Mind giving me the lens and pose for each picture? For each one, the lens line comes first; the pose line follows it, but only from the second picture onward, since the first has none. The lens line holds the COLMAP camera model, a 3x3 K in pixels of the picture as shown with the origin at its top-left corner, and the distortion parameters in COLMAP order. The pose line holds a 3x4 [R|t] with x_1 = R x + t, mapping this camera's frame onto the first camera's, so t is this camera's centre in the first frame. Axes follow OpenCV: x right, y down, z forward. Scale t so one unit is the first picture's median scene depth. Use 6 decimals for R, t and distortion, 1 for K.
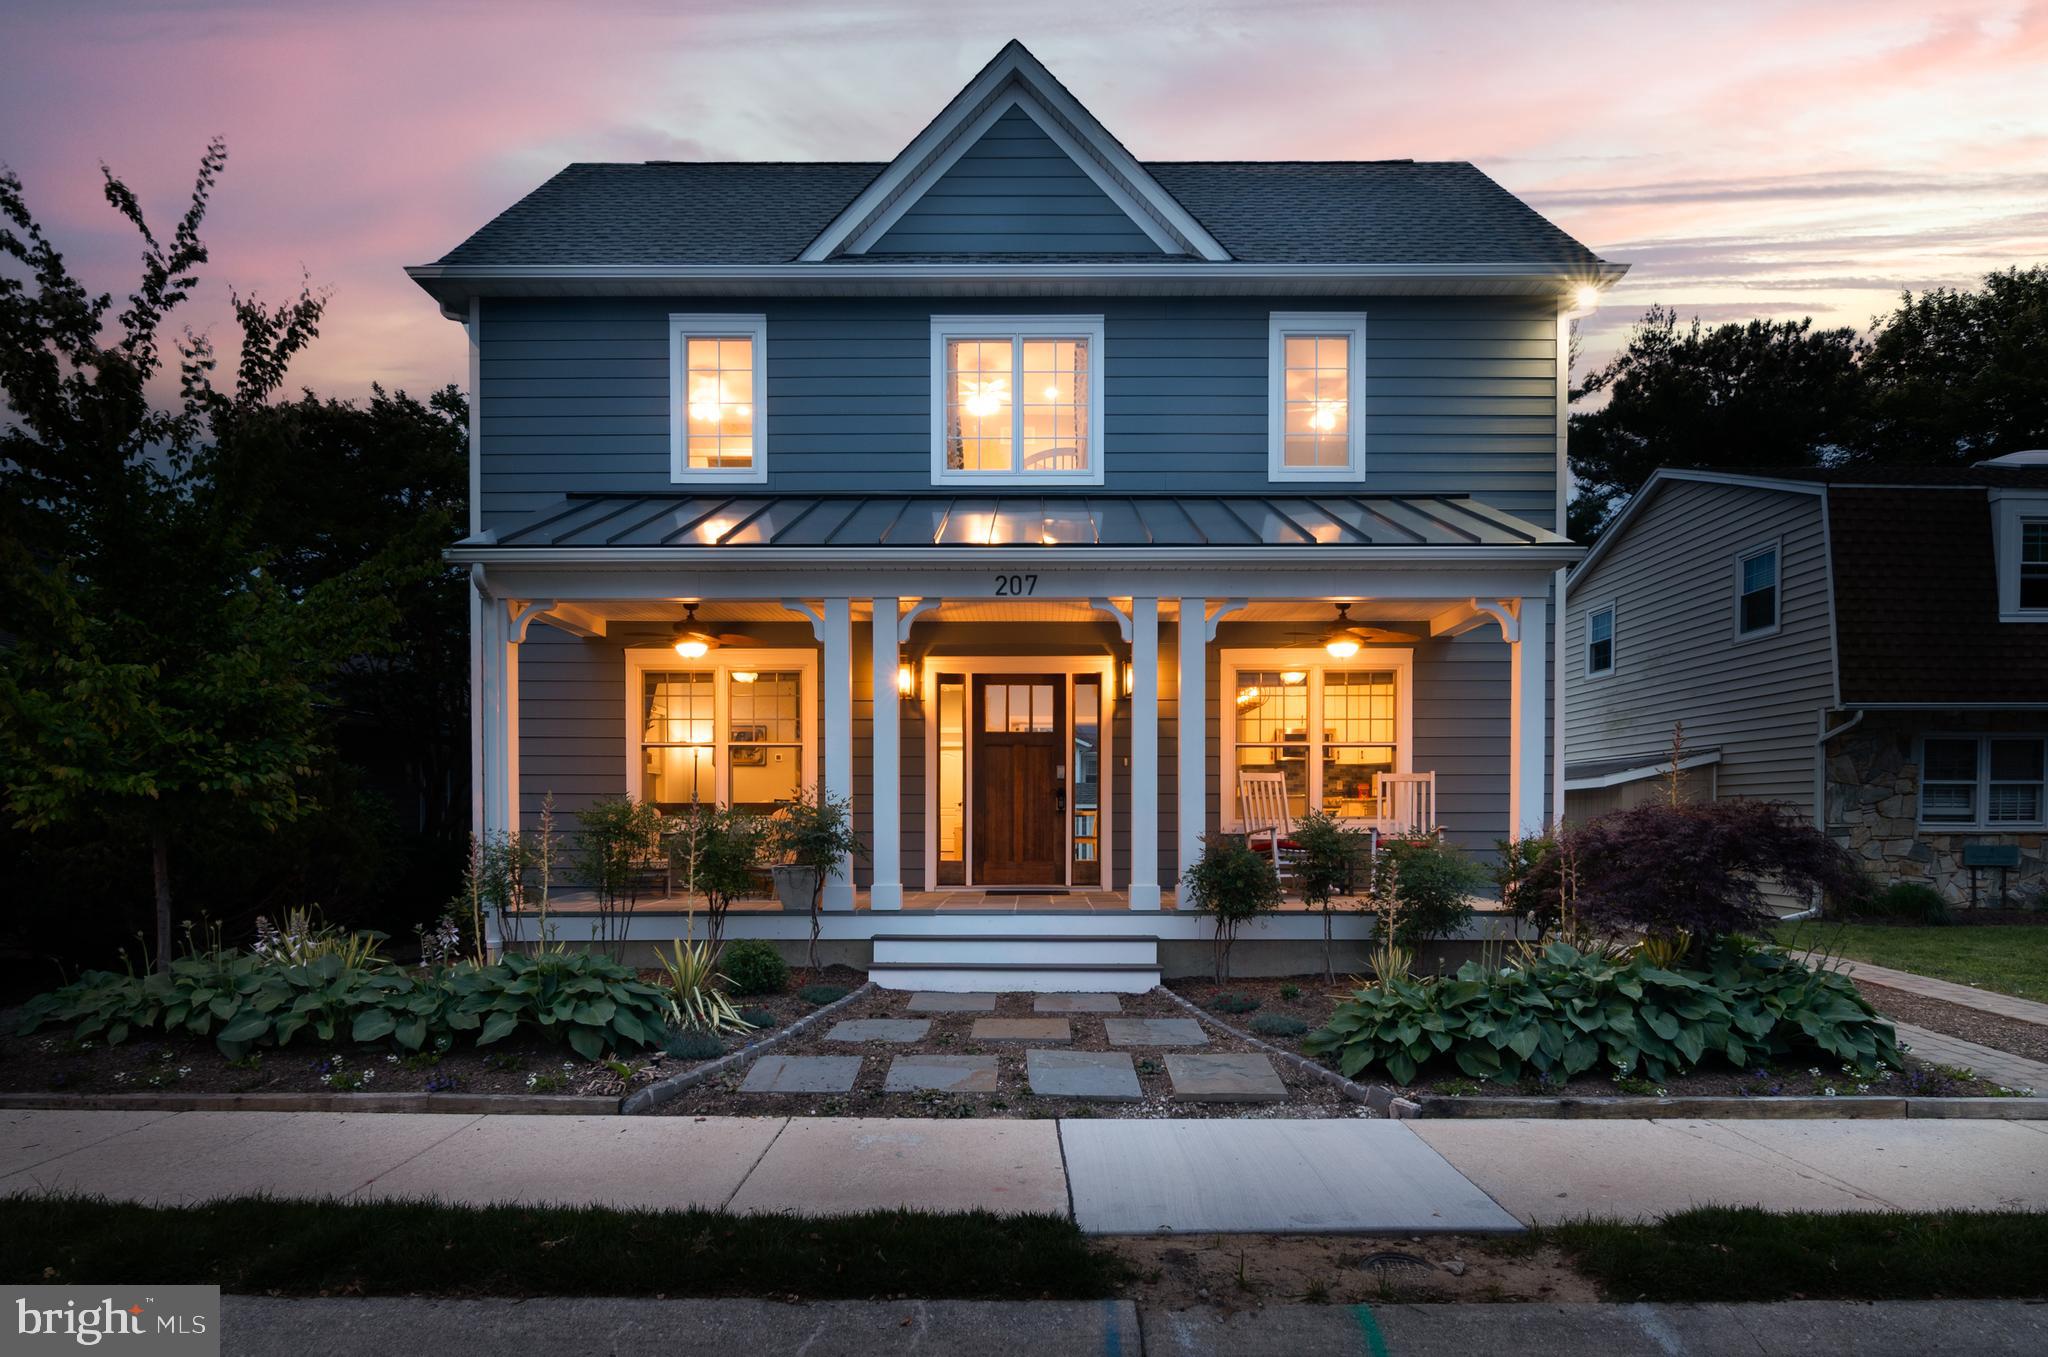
lens RADIAL K [[1160.0, 0, 1017.7], [0, 1160.0, 848.0], [0, 0, 1]] dist [-0.021713, 0.025024]
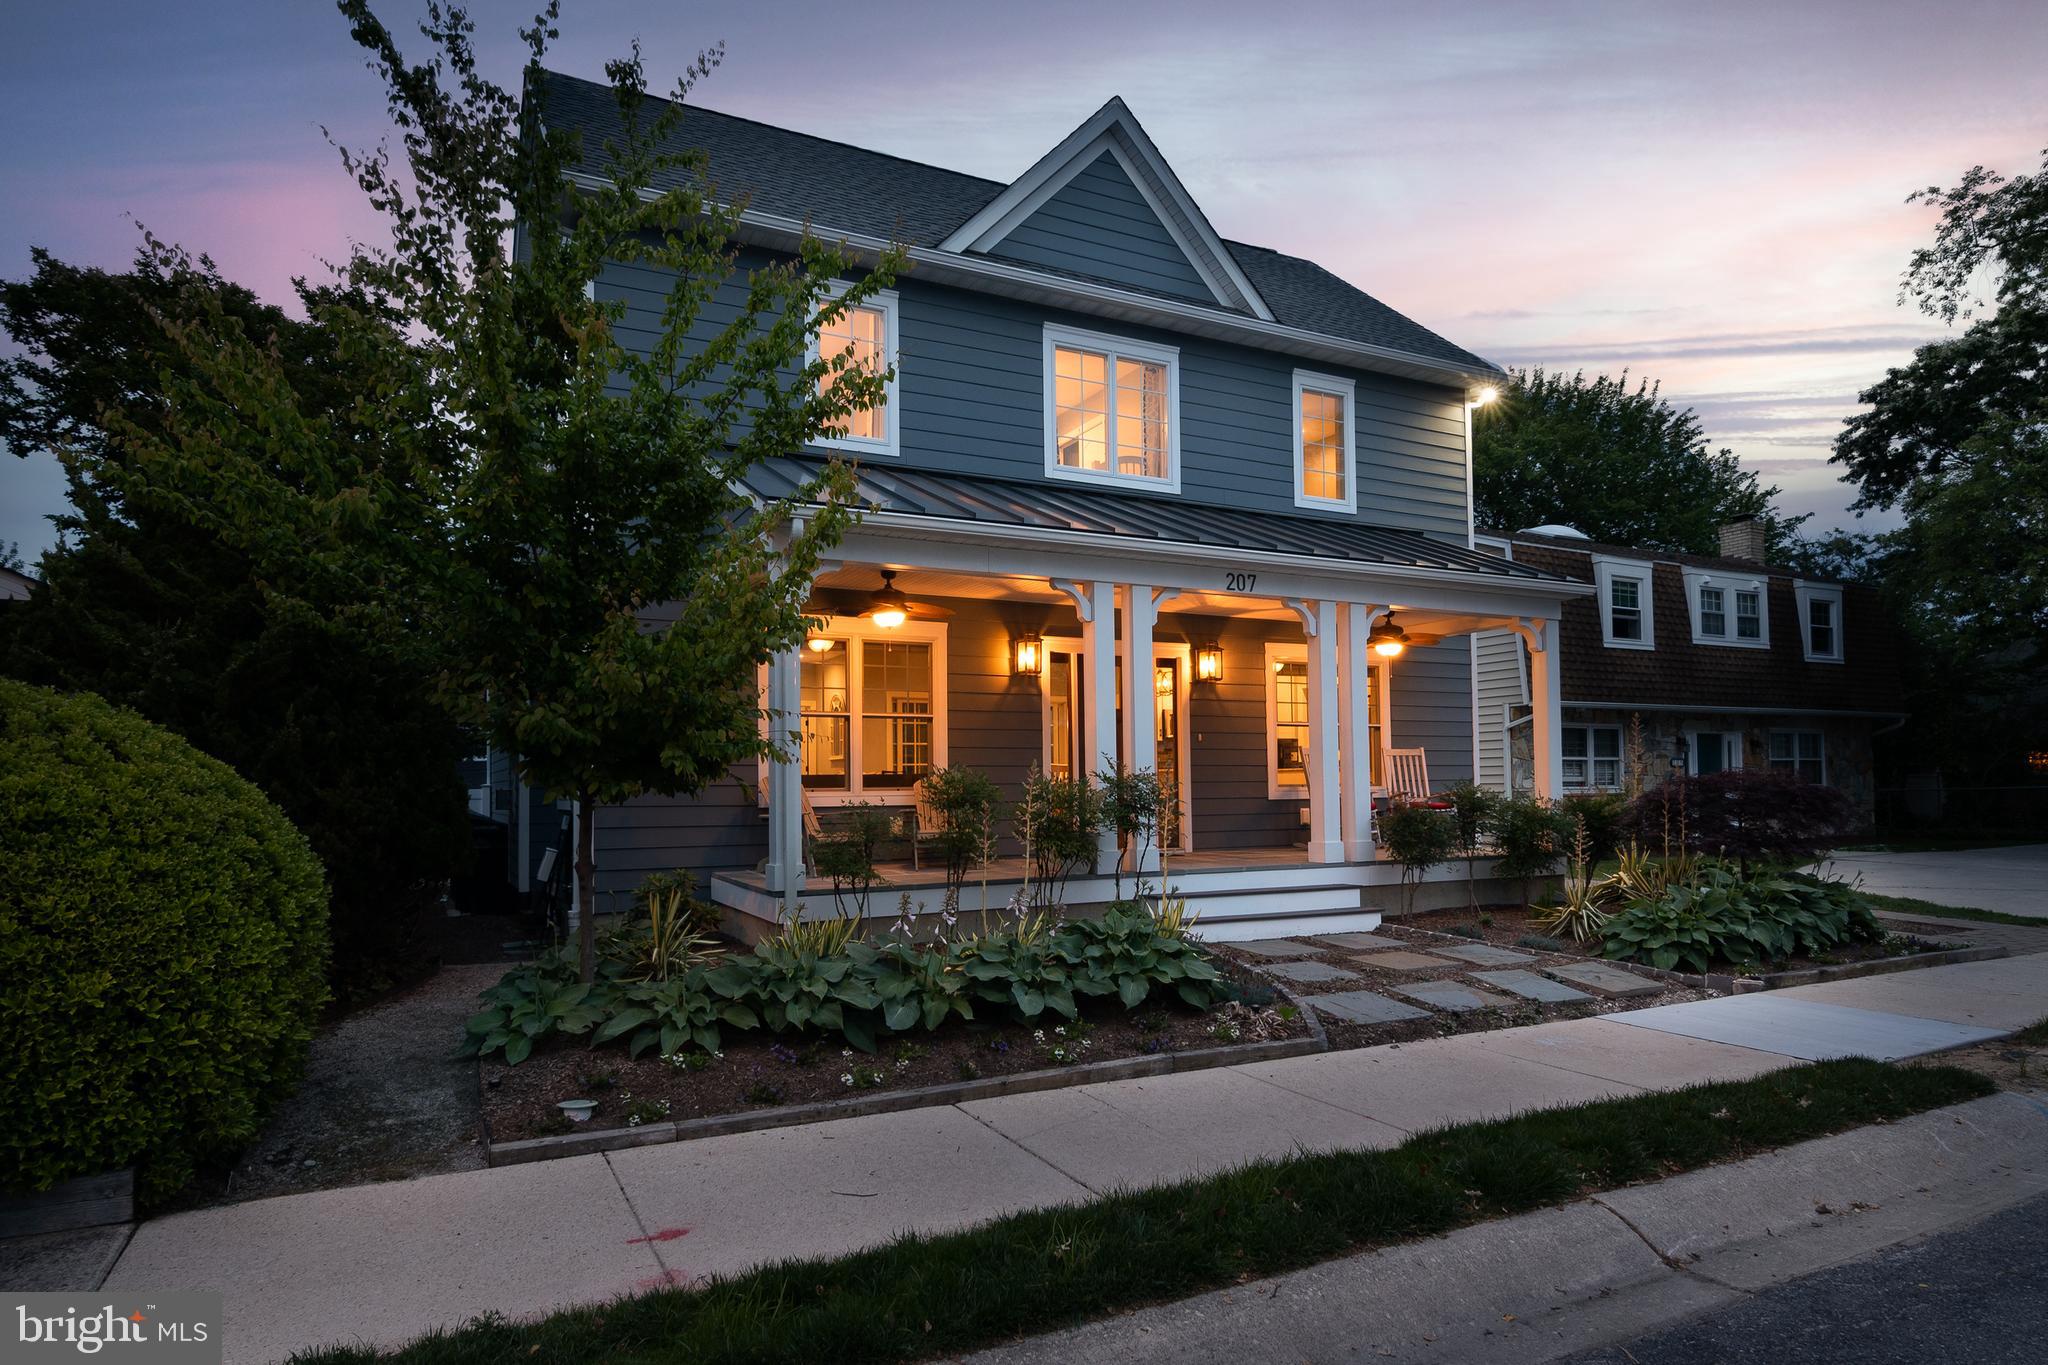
lens RADIAL K [[1151.5, 0, 1074.8], [0, 1151.5, 770.5], [0, 0, 1]] dist [-0.029773, -0.000019]
pose [[0.890505, -0.000283, 0.454973, -0.538724], [0.016493, 0.999363, -0.031660, -0.007312], [-0.454674, 0.035697, 0.889942, 0.049092]]
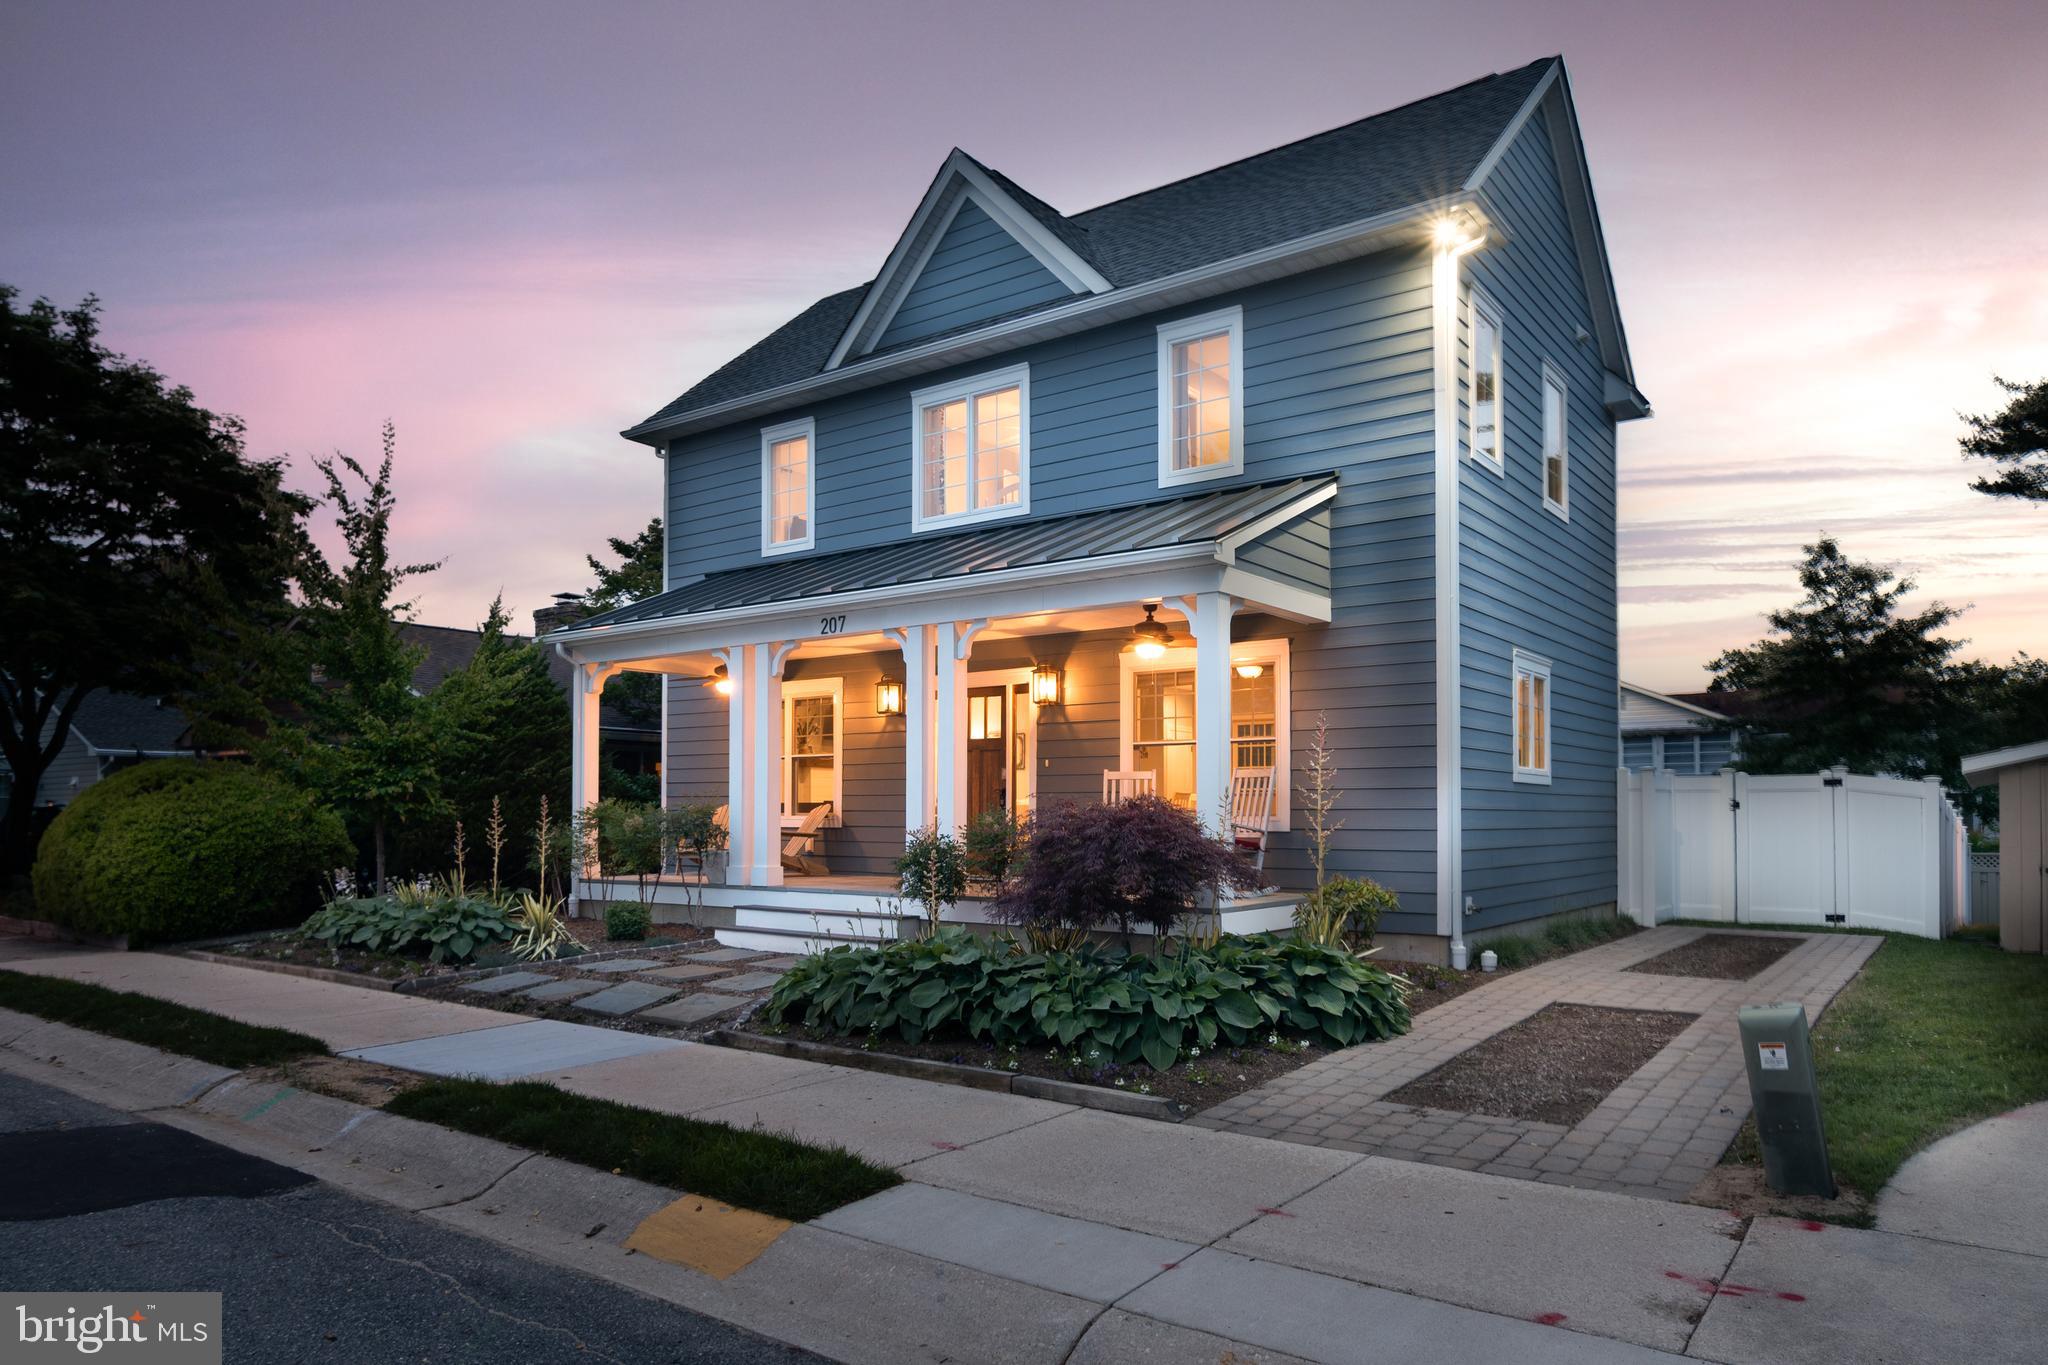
lens RADIAL K [[1297.6, 0, 1026.1], [0, 1297.6, 775.8], [0, 0, 1]] dist [0.036774, -0.000281]
pose [[0.805743, -0.015427, -0.592064, 0.811854], [-0.018065, 0.998555, -0.050604, -0.000244], [0.591990, 0.051470, 0.804300, 0.010357]]
